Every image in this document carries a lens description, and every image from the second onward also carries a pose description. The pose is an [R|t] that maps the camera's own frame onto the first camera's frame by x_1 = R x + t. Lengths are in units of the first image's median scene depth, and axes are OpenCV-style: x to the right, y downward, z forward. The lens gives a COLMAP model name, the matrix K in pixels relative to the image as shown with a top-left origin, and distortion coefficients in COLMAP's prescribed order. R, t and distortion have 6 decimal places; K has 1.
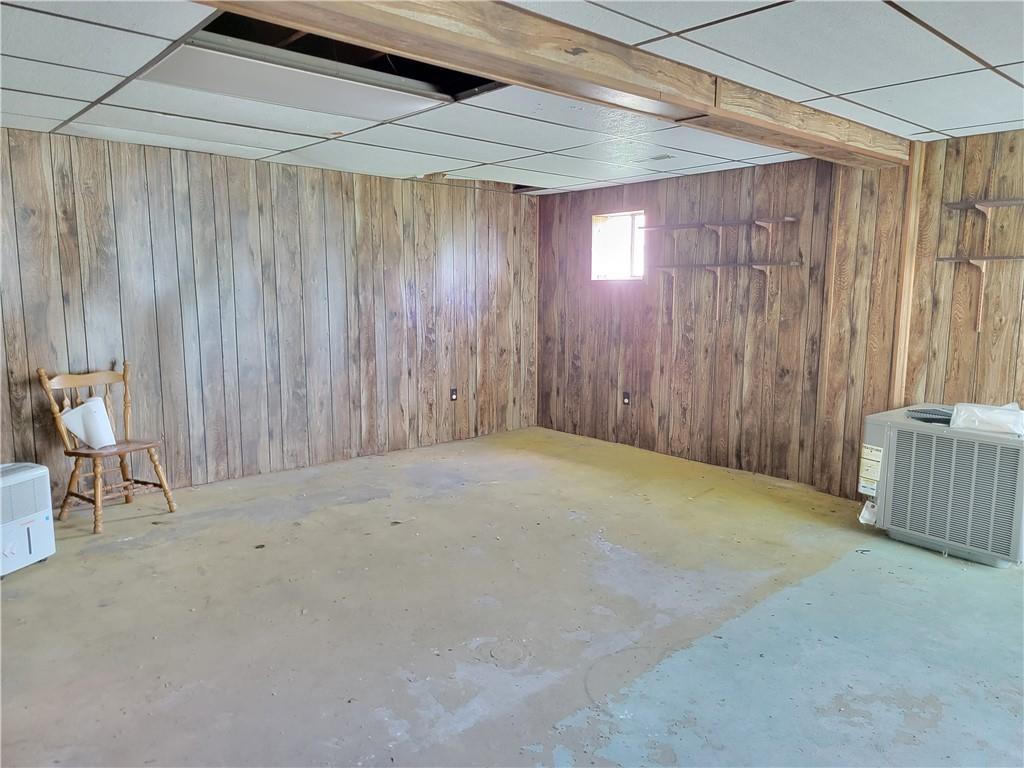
lens RADIAL K [[712.6, 0, 510.0], [0, 712.6, 381.7], [0, 0, 1]] dist [0.096157, -0.085116]
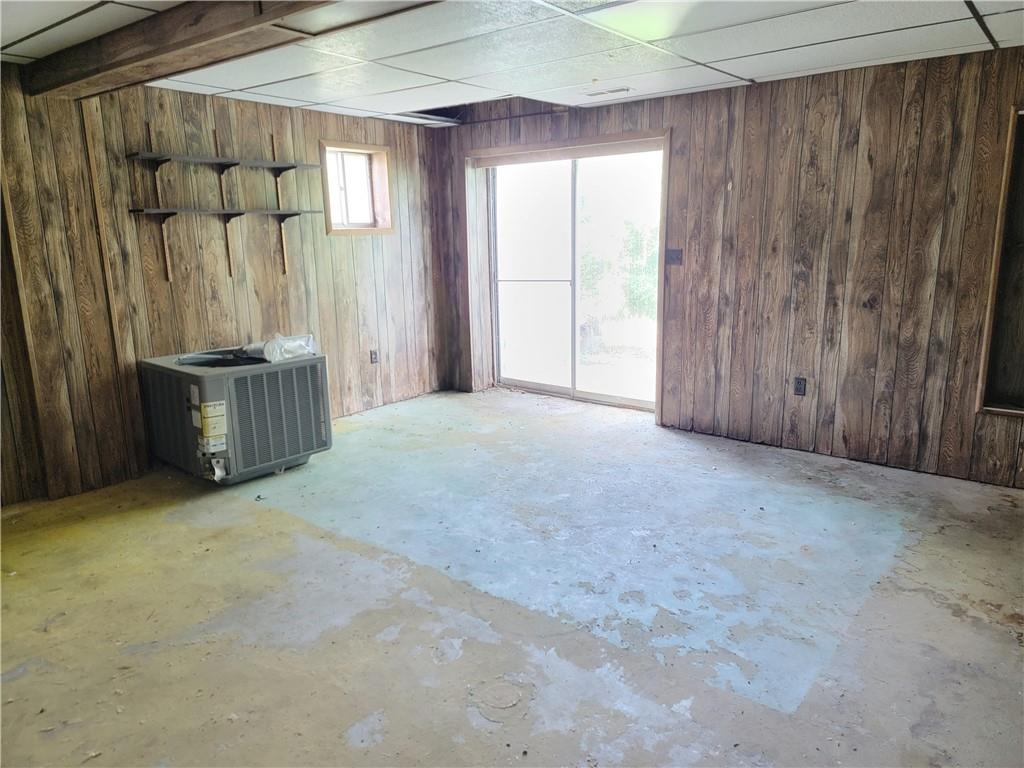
lens RADIAL K [[712.6, 0, 510.0], [0, 712.6, 381.7], [0, 0, 1]] dist [0.096157, -0.085116]
pose [[-0.191004, -0.210717, 0.958705, -0.485049], [0.146594, 0.959610, 0.240122, -0.109093], [-0.970581, 0.186405, -0.152399, 0.710582]]
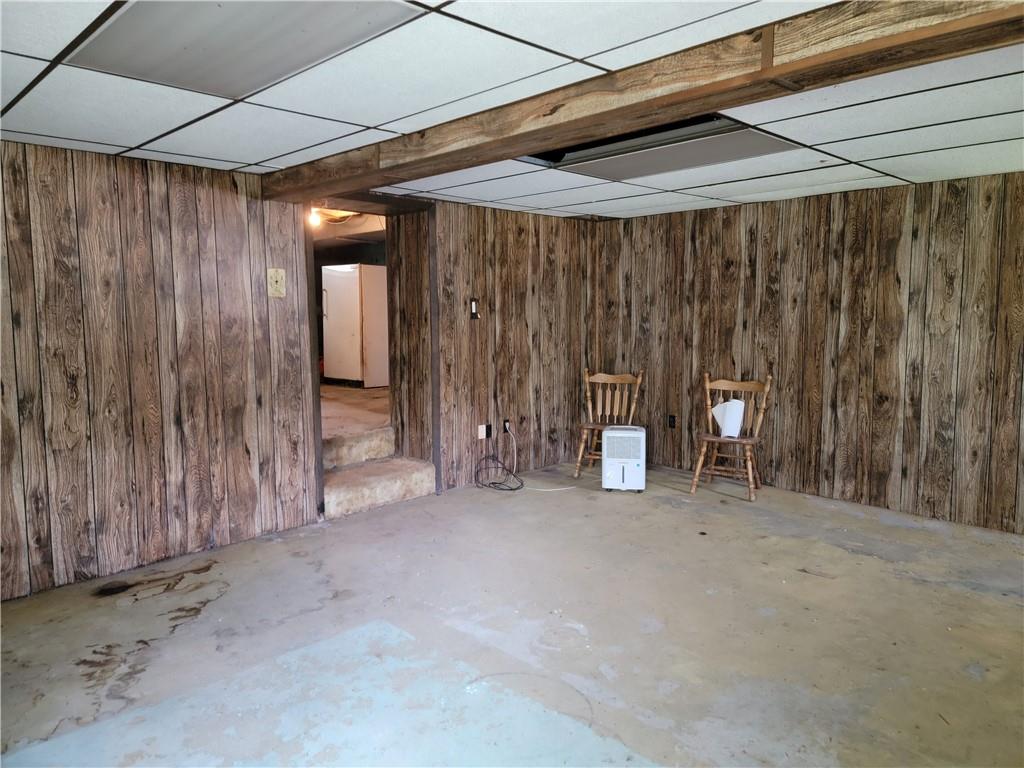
lens RADIAL K [[705.4, 0, 512.0], [0, 705.4, 384.0], [0, 0, 1]] dist [0.042502, -0.000621]
pose [[0.047170, 0.101718, -0.993694, 0.715111], [-0.130614, 0.986889, 0.094821, -0.078655], [0.990311, 0.125317, 0.059838, 0.540760]]
